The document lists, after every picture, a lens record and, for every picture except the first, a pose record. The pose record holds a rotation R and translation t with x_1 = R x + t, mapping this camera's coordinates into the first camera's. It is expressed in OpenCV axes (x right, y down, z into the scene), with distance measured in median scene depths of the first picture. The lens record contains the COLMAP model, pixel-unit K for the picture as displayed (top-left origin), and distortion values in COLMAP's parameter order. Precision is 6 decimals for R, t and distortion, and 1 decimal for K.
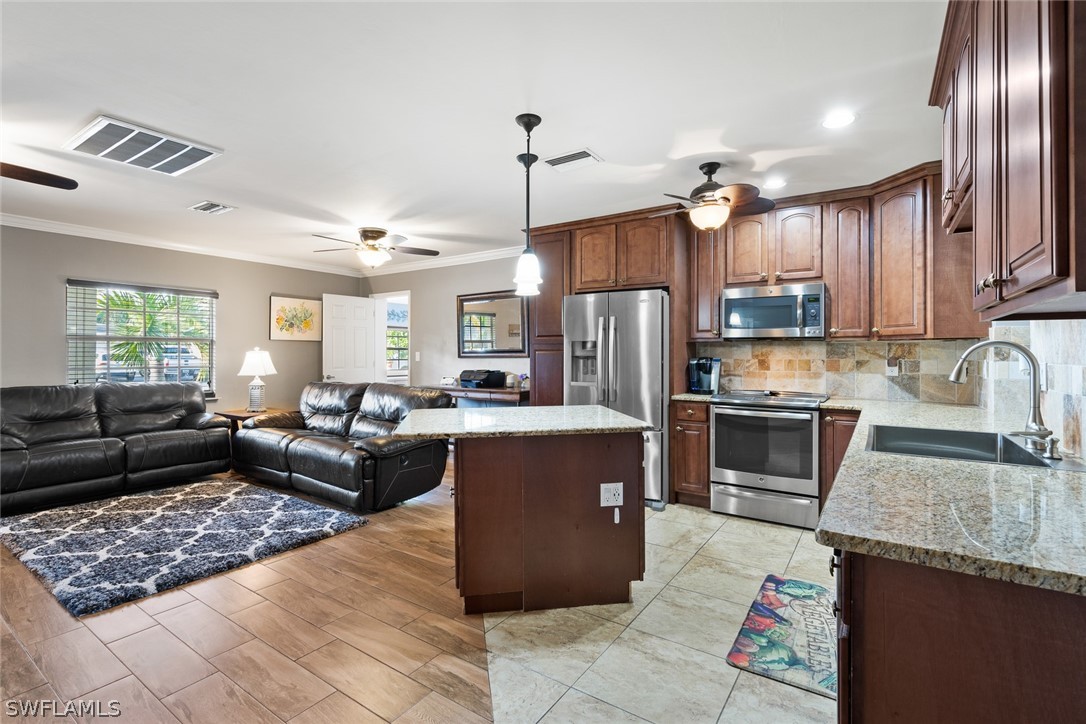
lens RADIAL K [[499.9, 0, 551.7], [0, 499.9, 357.0], [0, 0, 1]] dist [-0.002163, -0.000182]
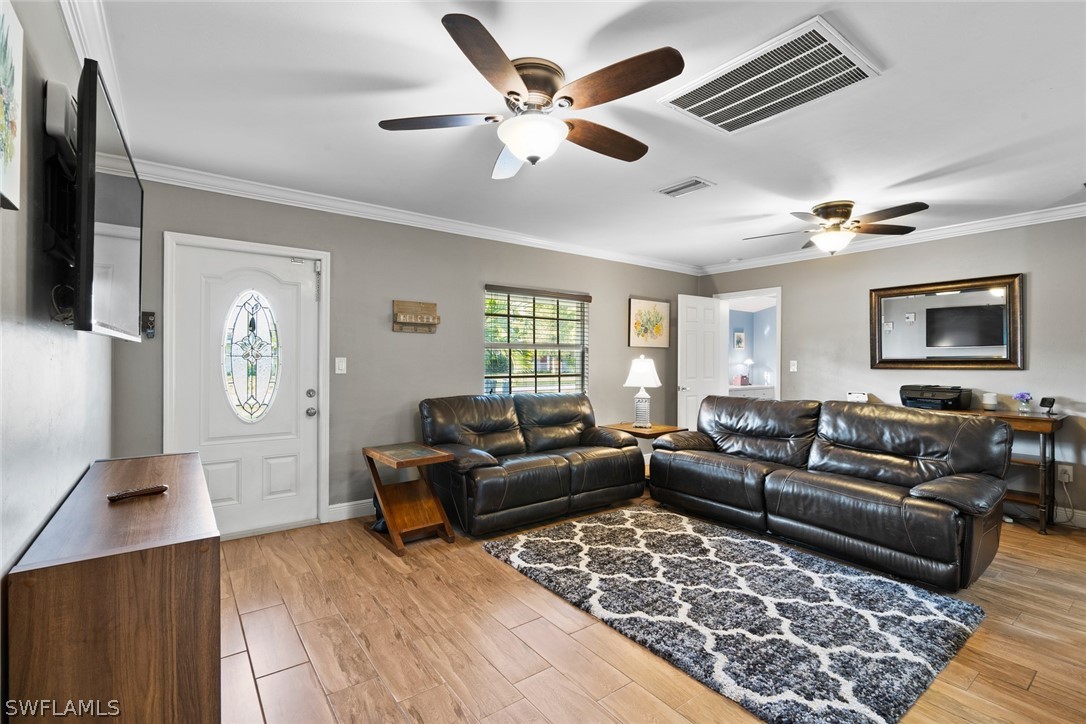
lens RADIAL K [[499.9, 0, 551.7], [0, 499.9, 357.0], [0, 0, 1]] dist [-0.002163, -0.000182]
pose [[0.944766, 0.001249, -0.327744, -0.725013], [-0.006513, 0.999867, -0.014965, -0.002082], [0.327682, 0.016273, 0.944648, 0.166076]]
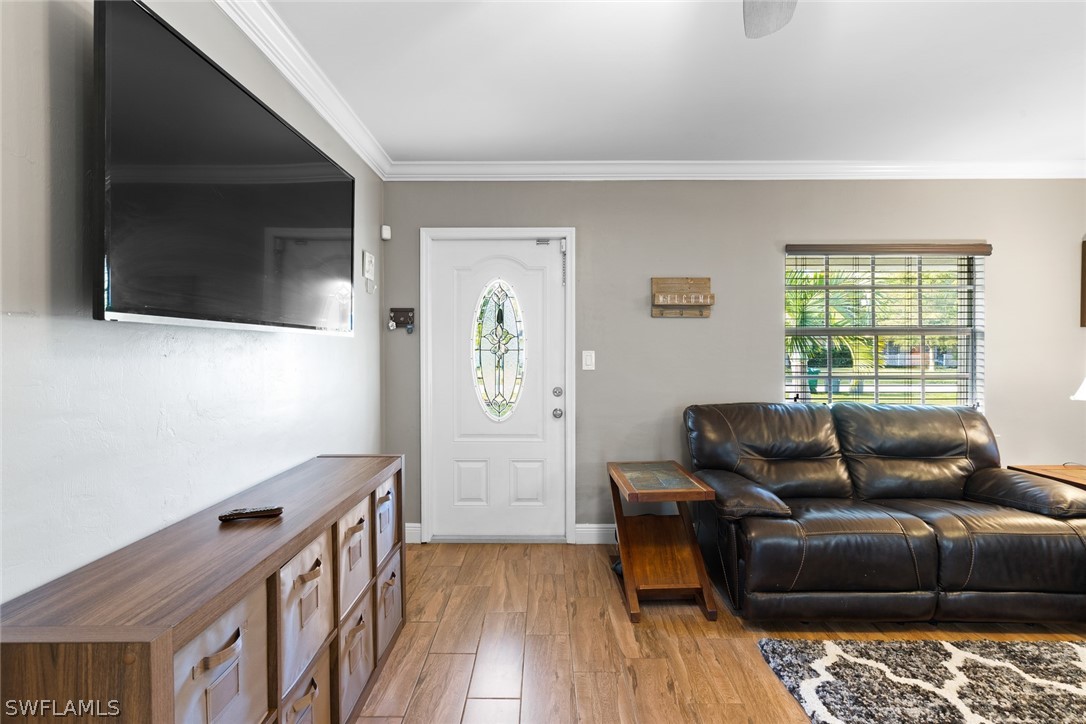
lens RADIAL K [[502.4, 0, 534.7], [0, 502.4, 355.3], [0, 0, 1]] dist [-0.001872, 0.001340]
pose [[0.540848, 0.001165, -0.841120, -0.793396], [-0.004694, 0.999988, -0.001634, -0.004020], [0.841107, 0.004832, 0.540847, 0.462559]]
